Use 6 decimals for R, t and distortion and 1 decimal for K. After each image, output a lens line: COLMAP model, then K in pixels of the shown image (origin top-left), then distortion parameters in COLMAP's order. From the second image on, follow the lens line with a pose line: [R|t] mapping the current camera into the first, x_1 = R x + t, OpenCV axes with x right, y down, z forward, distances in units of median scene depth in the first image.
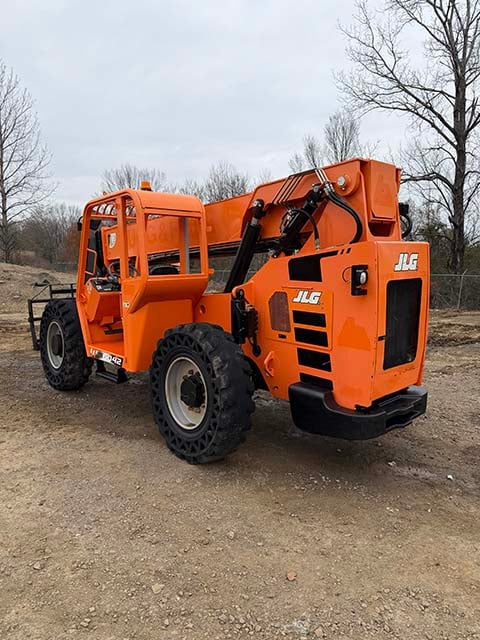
lens RADIAL K [[454.9, 0, 242.5], [0, 454.9, 322.1], [0, 0, 1]] dist [0.037371, -0.053236]
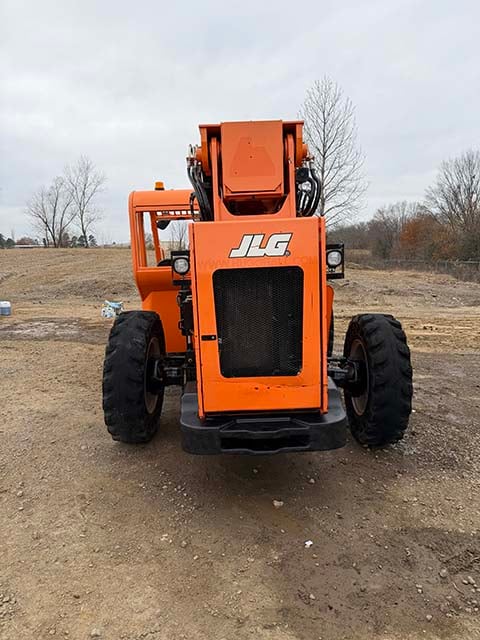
lens RADIAL K [[454.9, 0, 242.5], [0, 454.9, 322.1], [0, 0, 1]] dist [0.037371, -0.053236]
pose [[0.734375, 0.069177, -0.675209, 0.761562], [-0.065264, 0.997380, 0.031202, -0.020418], [0.675599, 0.021153, 0.736966, 0.359326]]
